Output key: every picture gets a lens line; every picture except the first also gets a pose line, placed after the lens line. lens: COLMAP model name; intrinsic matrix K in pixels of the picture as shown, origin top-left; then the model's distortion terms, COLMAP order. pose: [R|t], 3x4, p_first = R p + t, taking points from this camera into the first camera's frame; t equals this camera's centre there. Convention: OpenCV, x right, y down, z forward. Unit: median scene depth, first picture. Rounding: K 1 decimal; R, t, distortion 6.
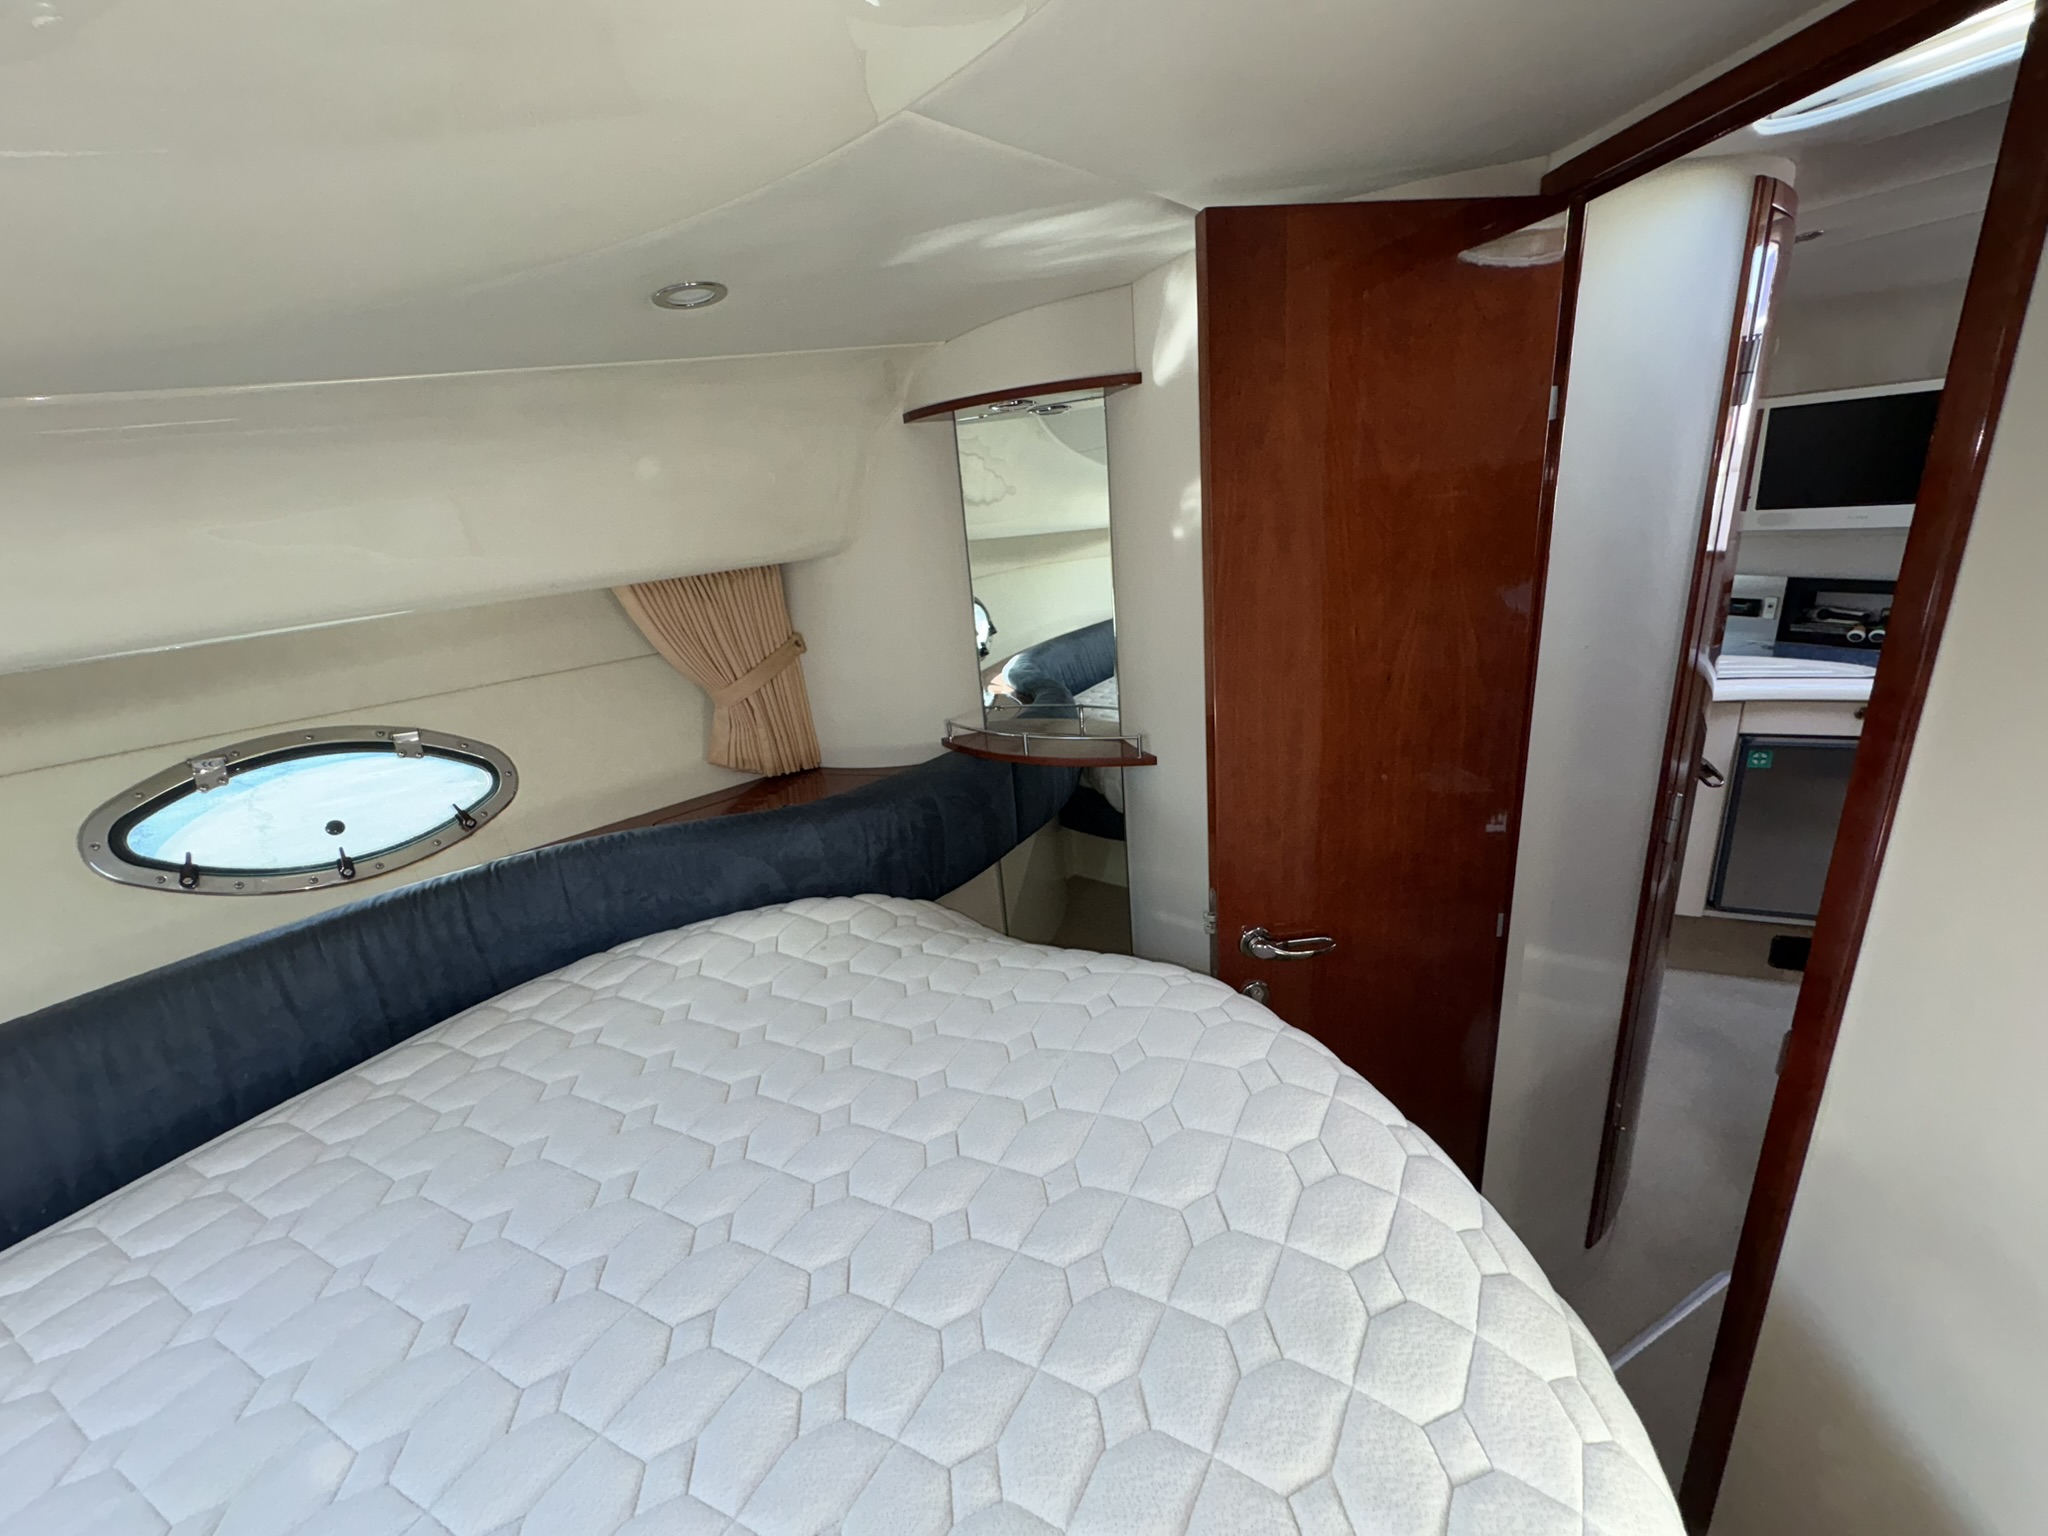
lens RADIAL K [[812.6, 0, 1035.4], [0, 812.6, 765.7], [0, 0, 1]] dist [-0.000039, -0.000599]
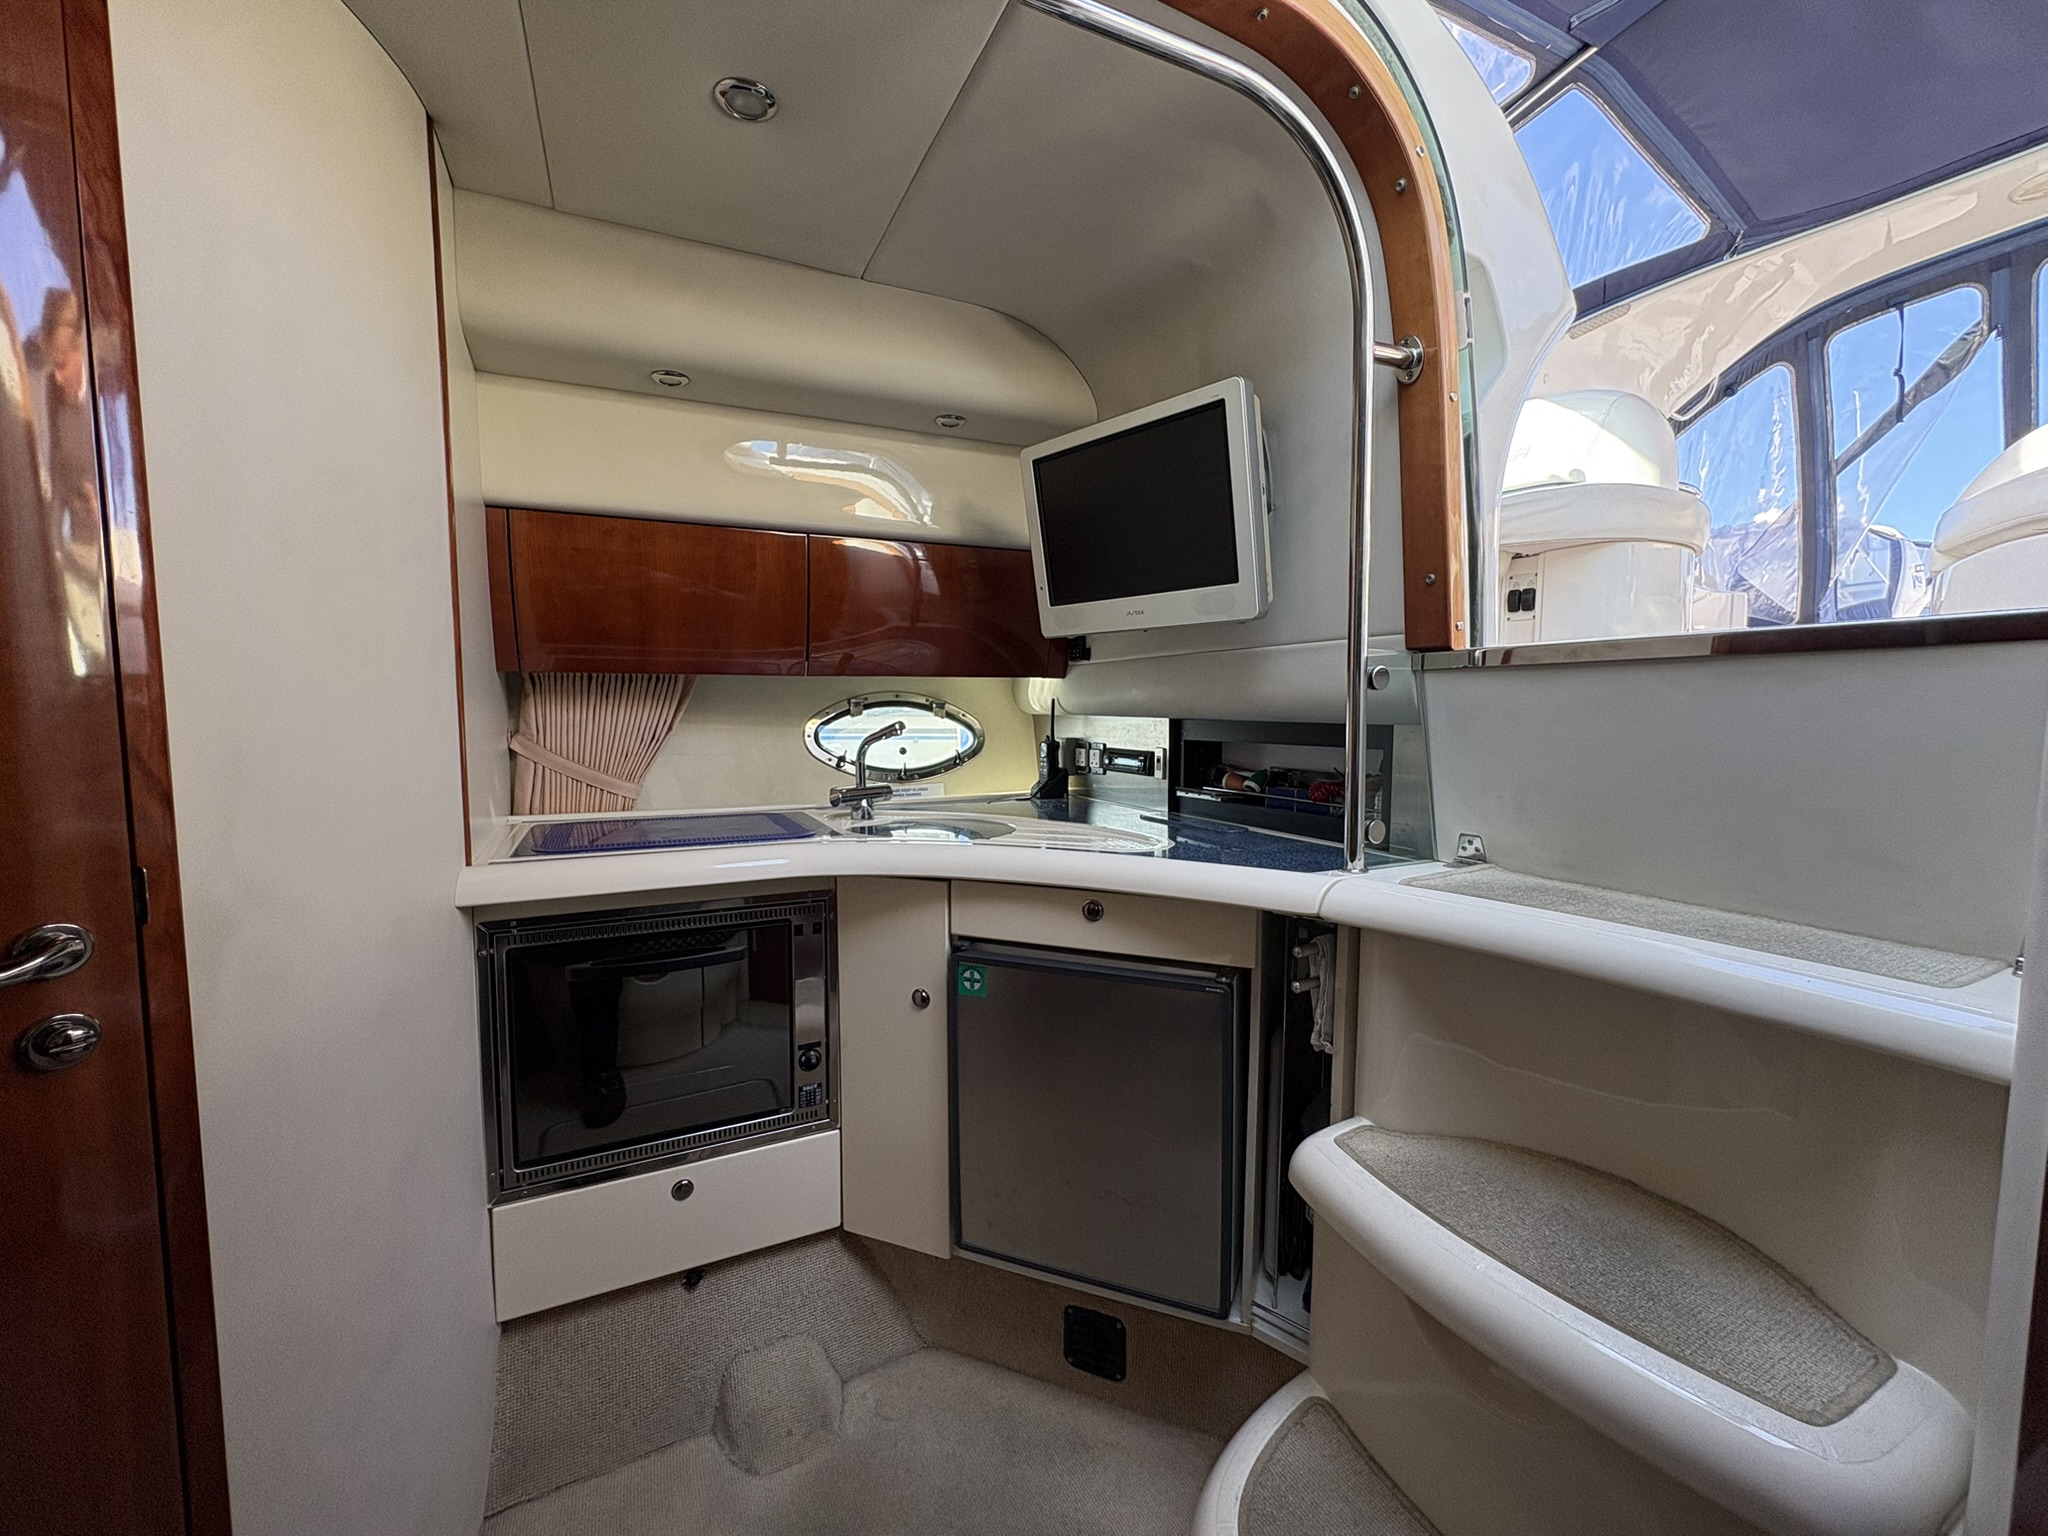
lens RADIAL K [[812.6, 0, 1021.0], [0, 812.6, 773.7], [0, 0, 1]] dist [-0.000039, -0.000599]
pose [[0.996436, 0.078519, 0.030816, 0.643742], [-0.069440, 0.971004, -0.228757, -0.015404], [-0.047885, 0.225802, 0.972996, 0.278523]]
